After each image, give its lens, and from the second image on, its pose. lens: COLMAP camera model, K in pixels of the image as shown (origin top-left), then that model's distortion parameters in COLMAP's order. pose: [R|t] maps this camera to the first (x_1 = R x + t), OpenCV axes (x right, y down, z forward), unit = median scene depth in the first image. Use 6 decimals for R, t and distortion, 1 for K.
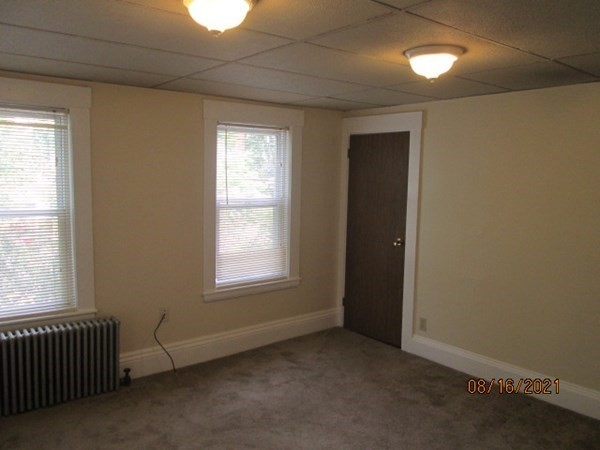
lens RADIAL K [[508.1, 0, 300.0], [0, 508.1, 225.0], [0, 0, 1]] dist [-0.007286, -0.009693]
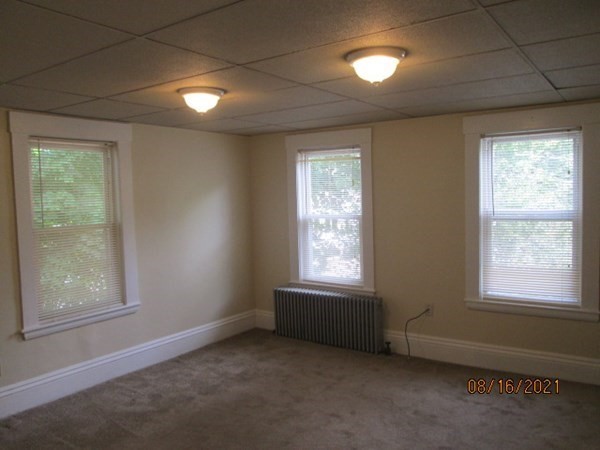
lens RADIAL K [[495.5, 0, 300.0], [0, 495.5, 225.0], [0, 0, 1]] dist [-0.004530, -0.004652]
pose [[0.294036, 0.036943, -0.955080, 0.740343], [-0.071530, 0.997301, 0.016555, -0.013372], [0.953114, 0.063449, 0.295885, 0.386298]]
